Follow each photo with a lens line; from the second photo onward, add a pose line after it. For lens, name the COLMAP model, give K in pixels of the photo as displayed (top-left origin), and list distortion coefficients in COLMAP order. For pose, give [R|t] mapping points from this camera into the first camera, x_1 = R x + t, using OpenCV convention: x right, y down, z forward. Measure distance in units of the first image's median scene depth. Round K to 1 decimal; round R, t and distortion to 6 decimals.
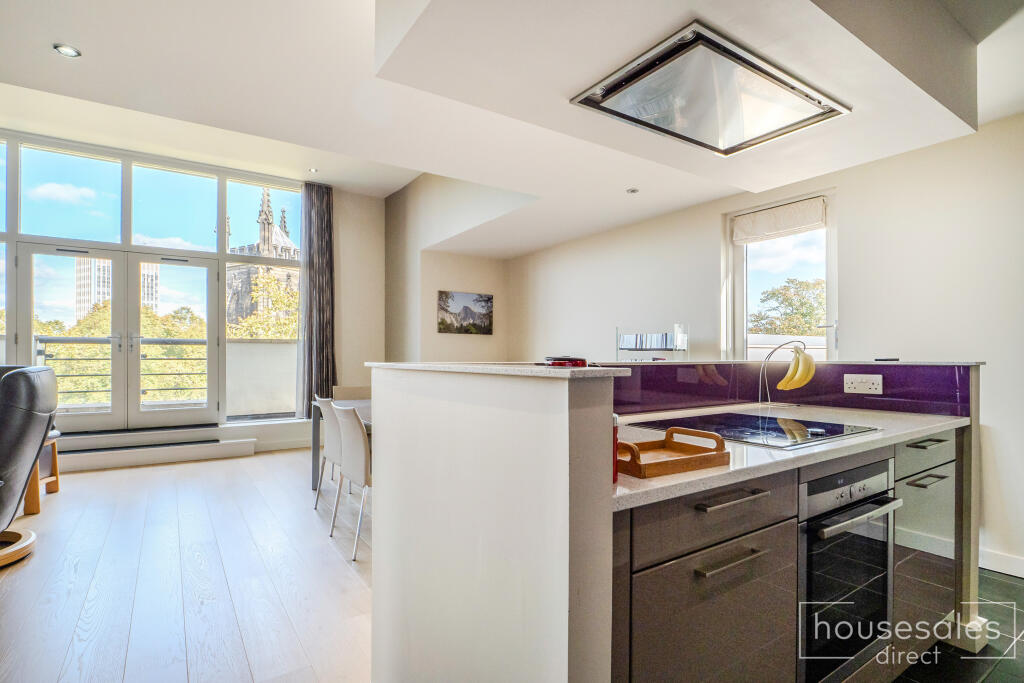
lens RADIAL K [[498.2, 0, 508.0], [0, 498.2, 349.5], [0, 0, 1]] dist [-0.001847, -0.000432]
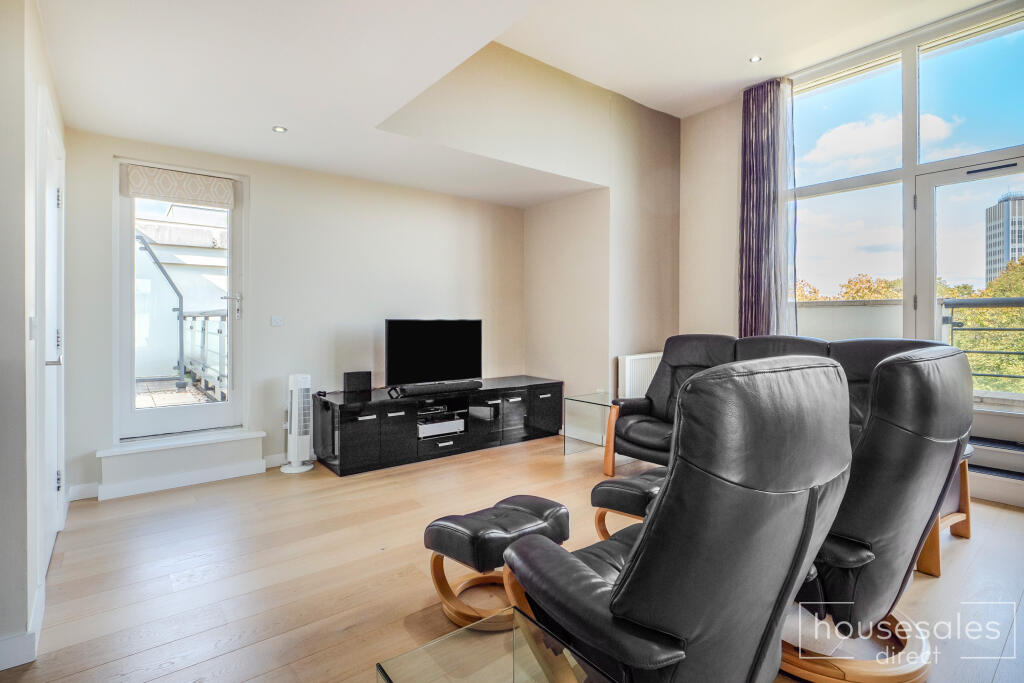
lens RADIAL K [[498.2, 0, 518.7], [0, 498.2, 325.1], [0, 0, 1]] dist [-0.001847, -0.000432]
pose [[0.102317, 0.011394, -0.994687, -0.280906], [0.008649, 0.999886, 0.012343, -0.001434], [0.994714, -0.009866, 0.102207, 0.305613]]
